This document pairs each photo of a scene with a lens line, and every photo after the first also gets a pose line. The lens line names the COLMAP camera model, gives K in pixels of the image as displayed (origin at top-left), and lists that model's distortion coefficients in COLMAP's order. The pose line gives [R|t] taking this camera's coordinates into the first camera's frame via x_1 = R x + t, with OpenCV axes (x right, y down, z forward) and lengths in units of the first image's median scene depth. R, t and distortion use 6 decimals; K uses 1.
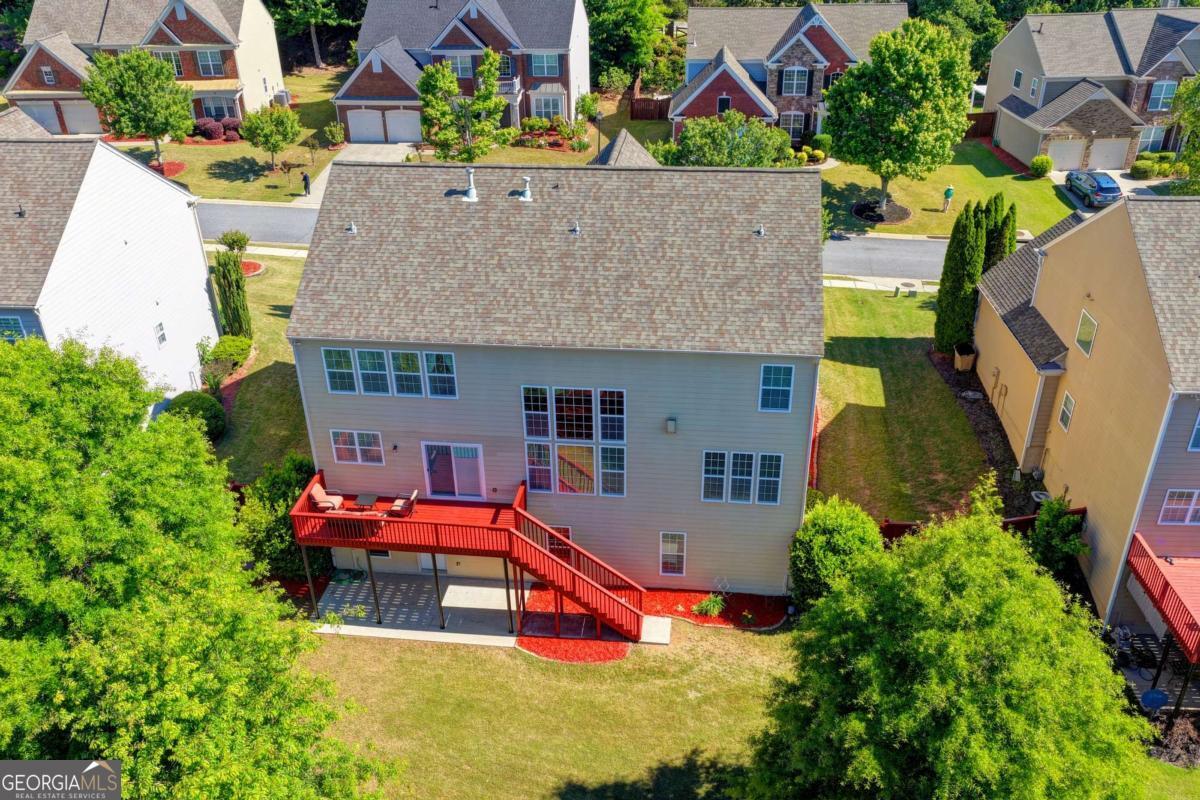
lens RADIAL K [[983.4, 0, 604.6], [0, 983.4, 394.5], [0, 0, 1]] dist [0.001784, 0.013579]
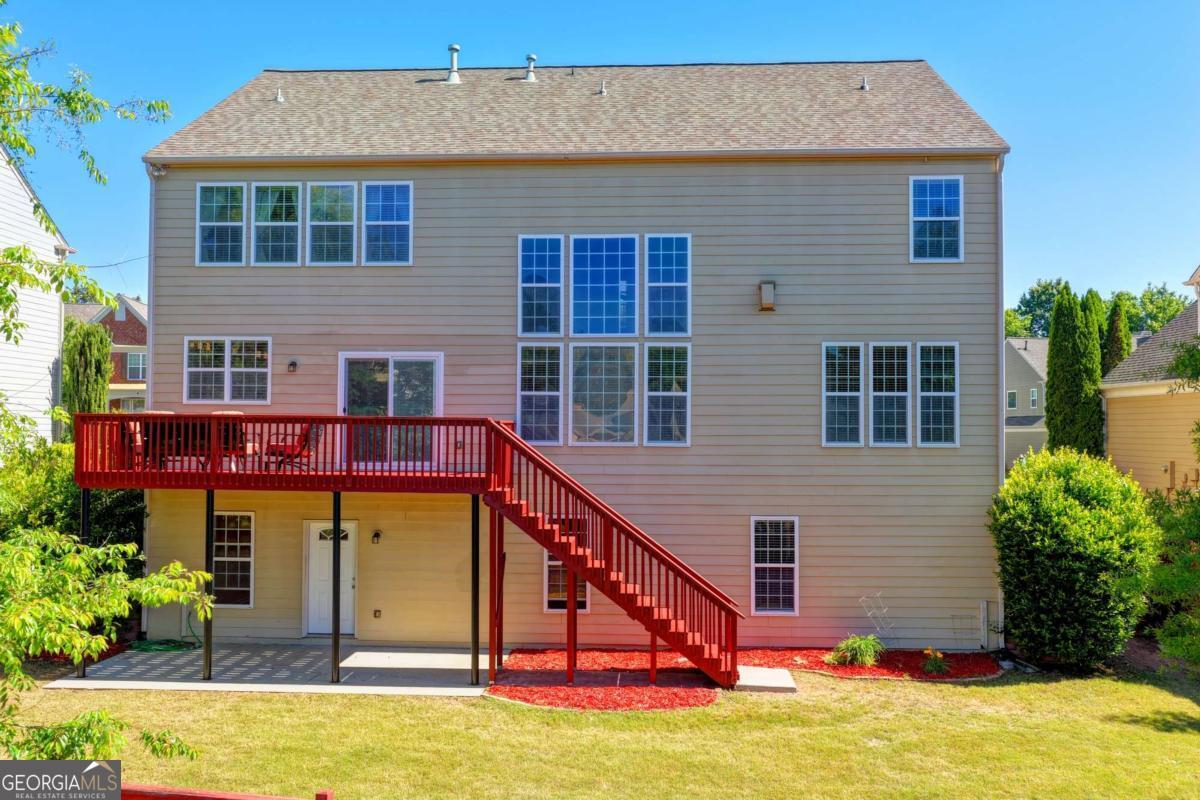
lens RADIAL K [[983.4, 0, 603.7], [0, 983.4, 404.0], [0, 0, 1]] dist [0.001784, 0.013579]
pose [[0.998063, 0.022181, 0.058119, -0.064186], [0.010519, 0.860642, -0.509102, 0.386207], [-0.061312, 0.508728, 0.858741, 0.515316]]
